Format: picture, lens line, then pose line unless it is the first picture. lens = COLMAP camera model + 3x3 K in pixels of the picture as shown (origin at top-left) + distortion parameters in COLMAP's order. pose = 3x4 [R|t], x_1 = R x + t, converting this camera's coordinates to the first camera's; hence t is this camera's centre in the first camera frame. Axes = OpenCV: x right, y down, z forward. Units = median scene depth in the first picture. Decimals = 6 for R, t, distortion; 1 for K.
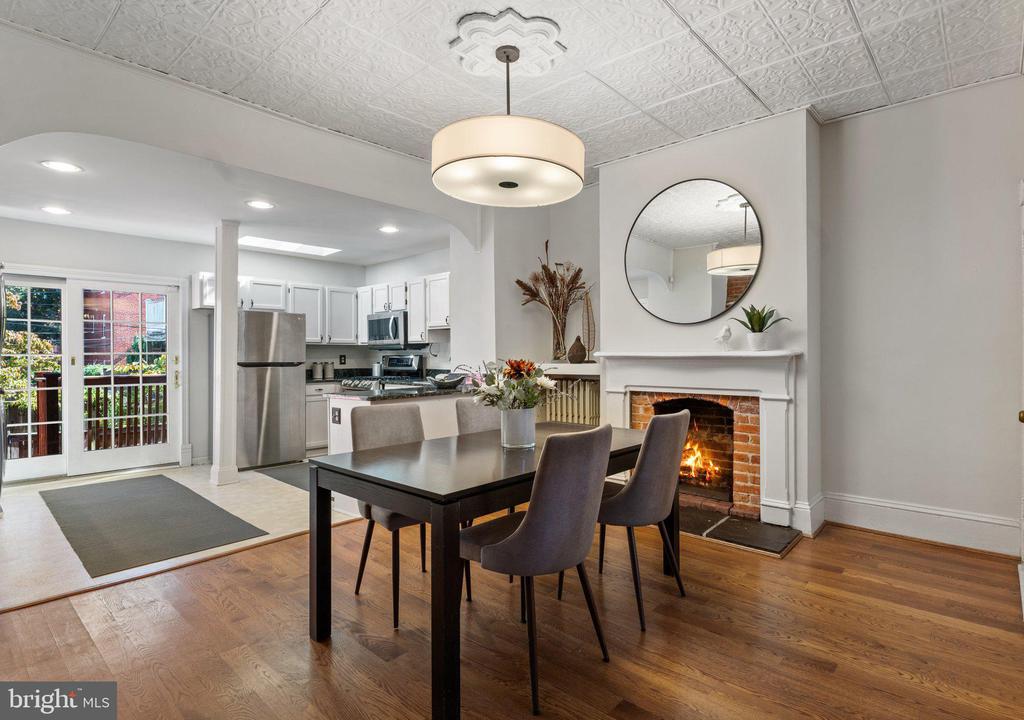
lens RADIAL K [[516.4, 0, 524.4], [0, 516.4, 350.3], [0, 0, 1]] dist [0.002335, -0.001725]
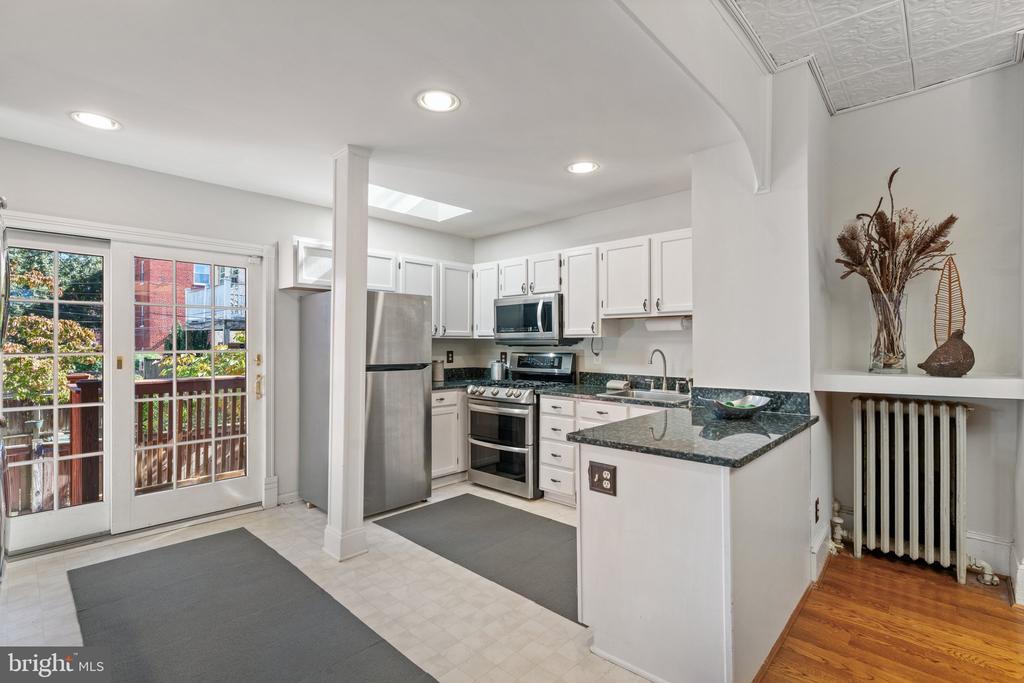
lens RADIAL K [[469.2, 0, 497.9], [0, 469.2, 339.7], [0, 0, 1]] dist [0.006437, -0.003911]
pose [[0.999454, 0.005069, -0.032639, -0.317934], [-0.005042, 0.999987, 0.000931, -0.011413], [0.032643, -0.000765, 0.999467, 0.355348]]
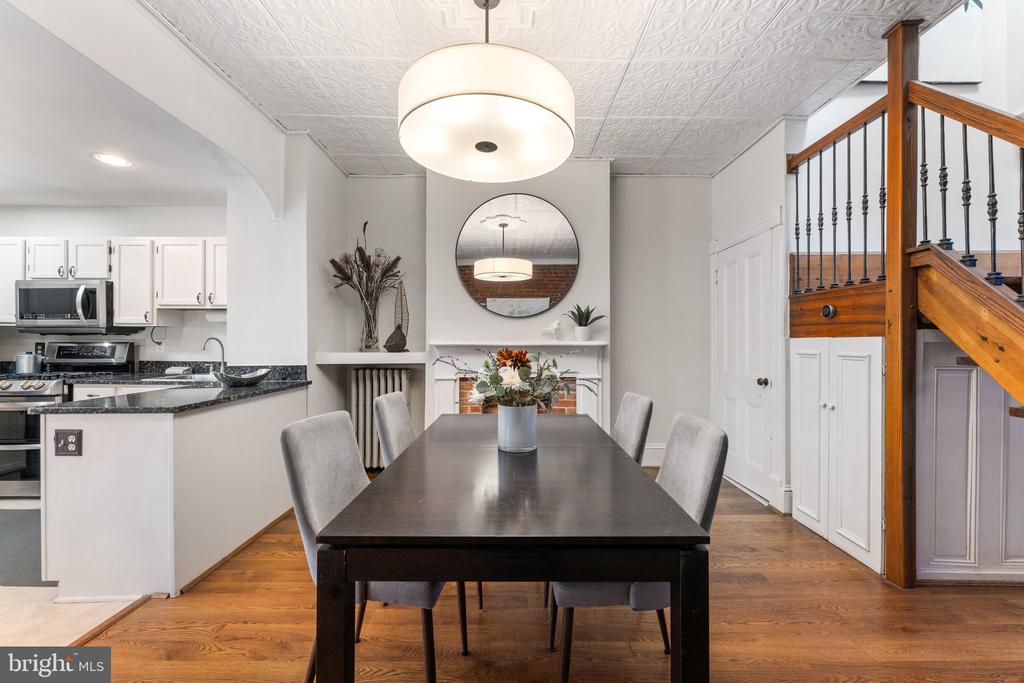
lens RADIAL K [[420.7, 0, 510.6], [0, 420.7, 339.8], [0, 0, 1]] dist [0.003381, -0.001212]
pose [[0.752498, 0.010107, 0.658517, -0.209349], [-0.011523, 0.999931, -0.002179, 0.000927], [-0.658494, -0.005948, 0.752562, 0.200410]]
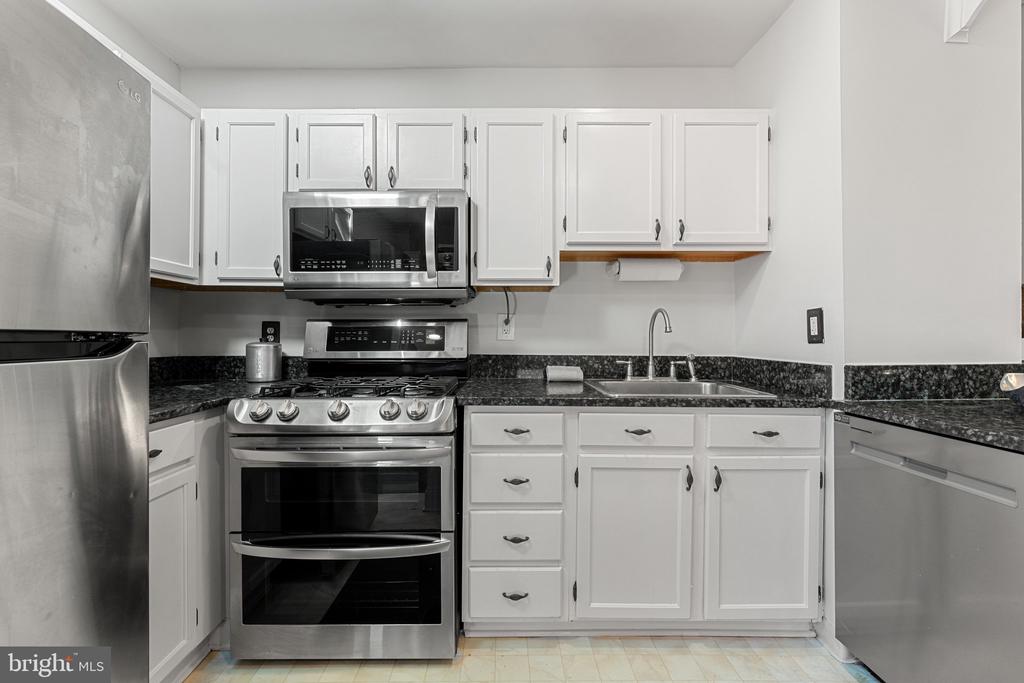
lens RADIAL K [[440.4, 0, 503.4], [0, 440.4, 331.3], [0, 0, 1]] dist [-0.003193, 0.000434]
pose [[0.734311, 0.013601, 0.678677, -0.449629], [-0.011881, 0.999904, -0.007183, 0.022174], [-0.678709, -0.002789, 0.734402, 0.810527]]
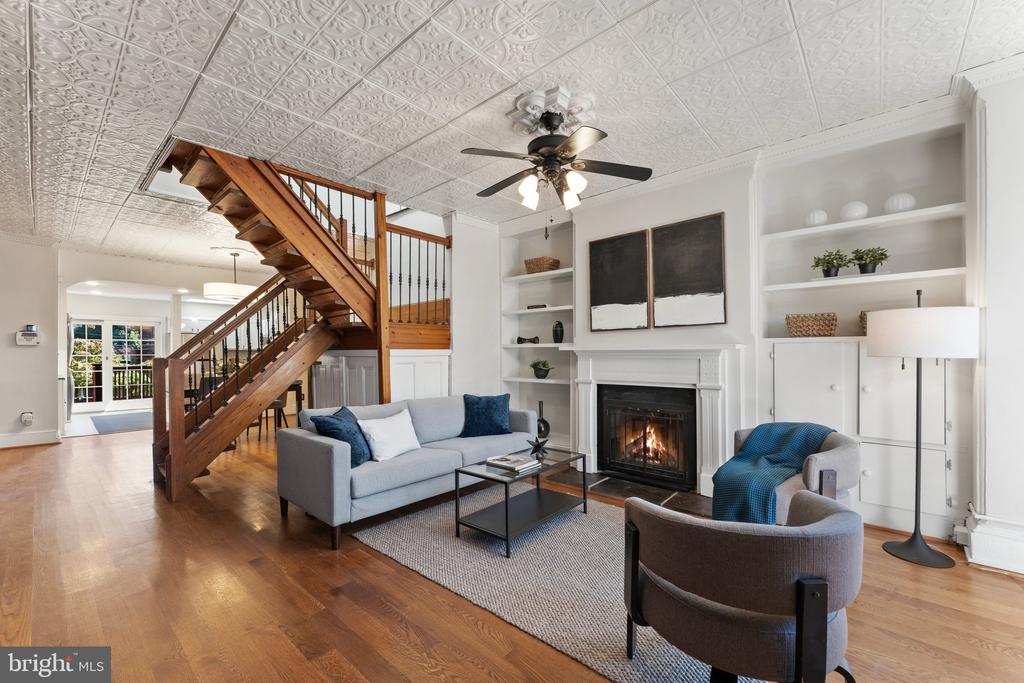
lens RADIAL K [[420.7, 0, 508.5], [0, 420.7, 359.2], [0, 0, 1]] dist [0.003381, -0.001212]
pose [[0.999868, 0.003778, -0.015781, 0.717504], [-0.003501, 0.999839, 0.017580, -0.009987], [0.015845, -0.017523, 0.999721, -0.633064]]
